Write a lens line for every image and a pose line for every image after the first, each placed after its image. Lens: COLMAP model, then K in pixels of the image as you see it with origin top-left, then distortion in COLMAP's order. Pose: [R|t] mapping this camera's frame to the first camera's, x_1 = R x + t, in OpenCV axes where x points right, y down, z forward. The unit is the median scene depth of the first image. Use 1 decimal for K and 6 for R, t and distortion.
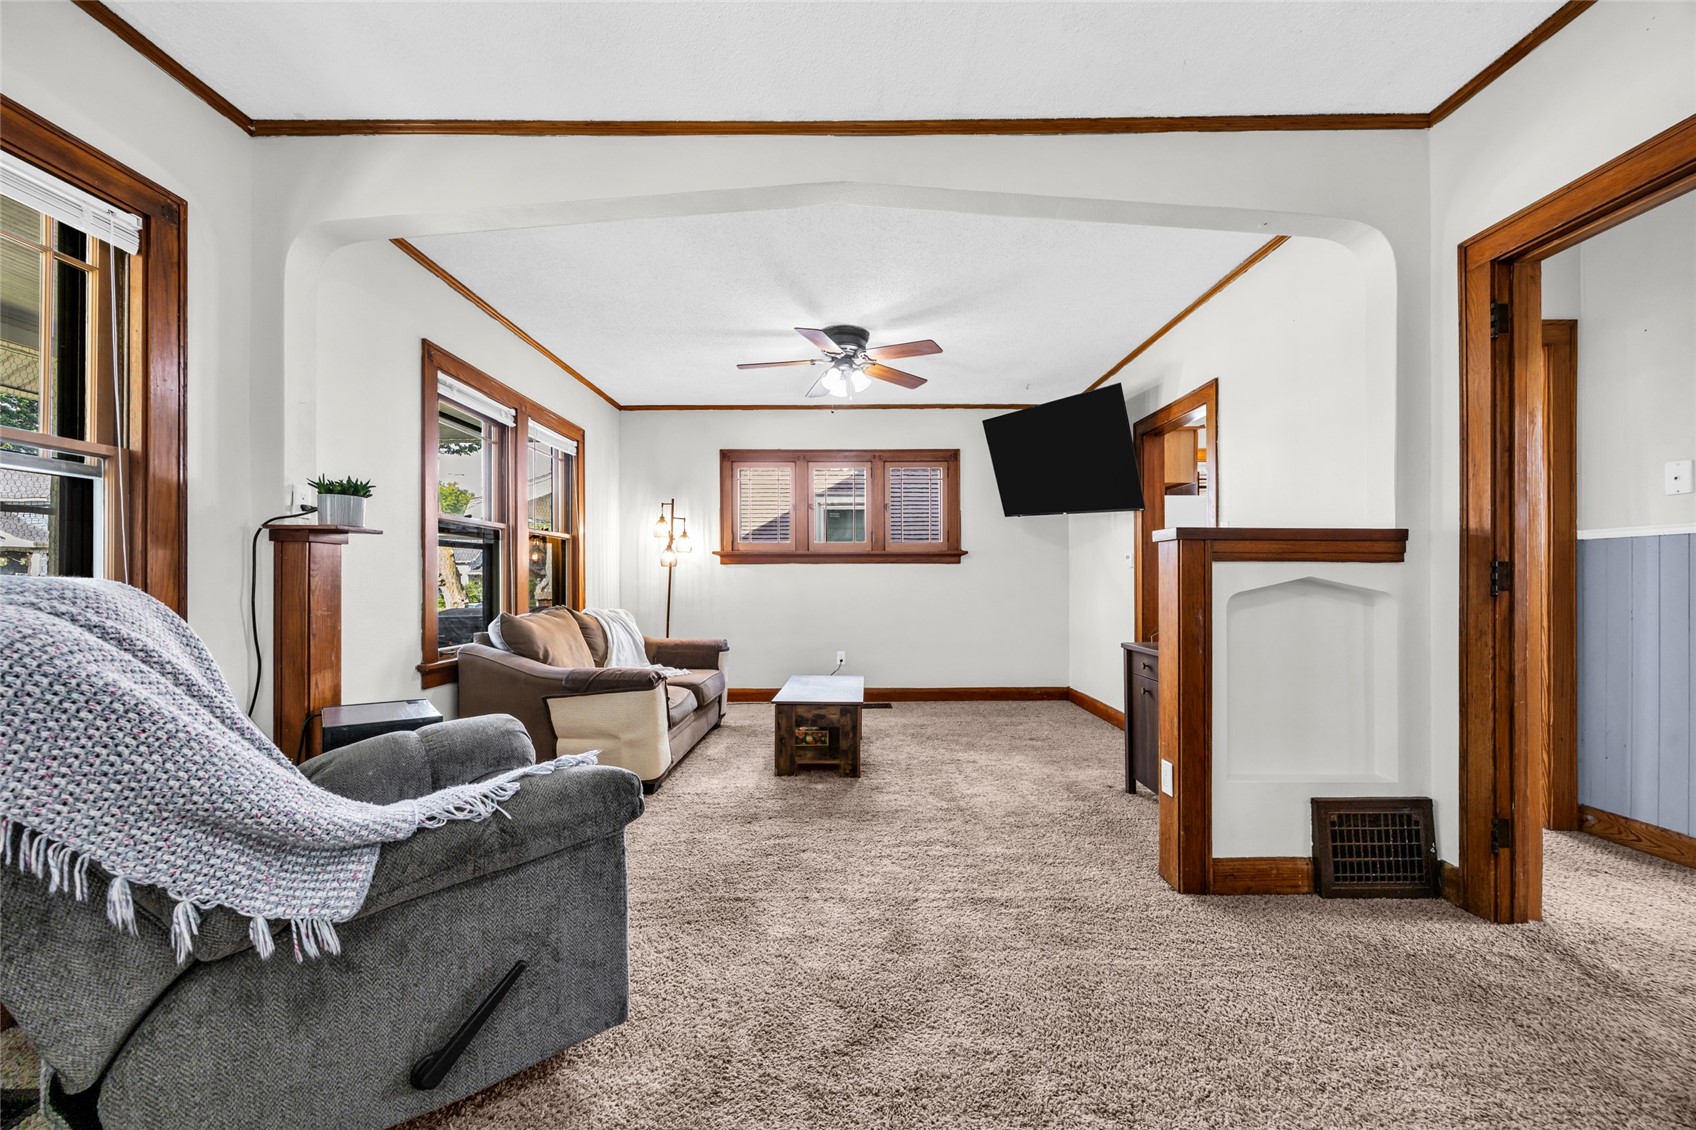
lens RADIAL K [[649.5, 0, 847.2], [0, 649.5, 578.6], [0, 0, 1]] dist [0.000053, 0.000028]
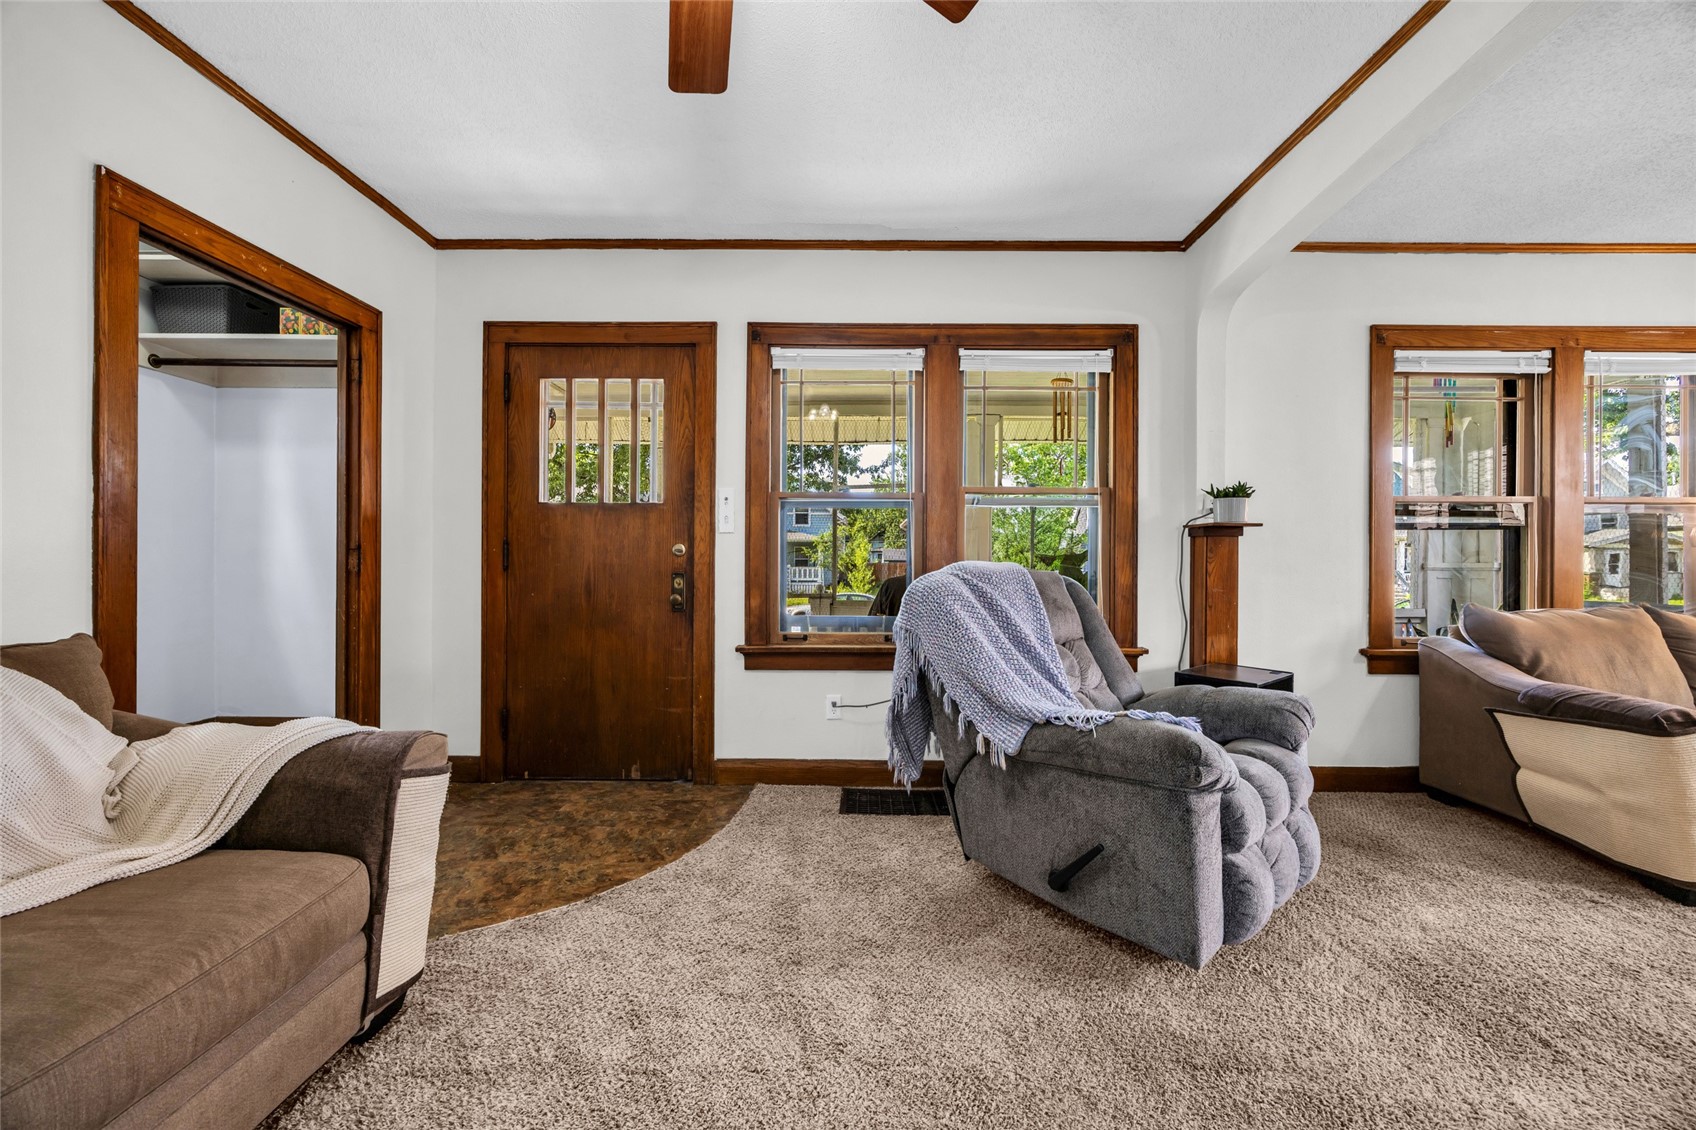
lens RADIAL K [[643.9, 0, 848.0], [0, 643.9, 565.0], [0, 0, 1]] dist [-0.000488, -0.000071]
pose [[-0.009511, 0.004055, -0.999947, 0.498999], [-0.001886, 0.999990, 0.004073, -0.001901], [0.999953, 0.001924, -0.009504, 0.282120]]
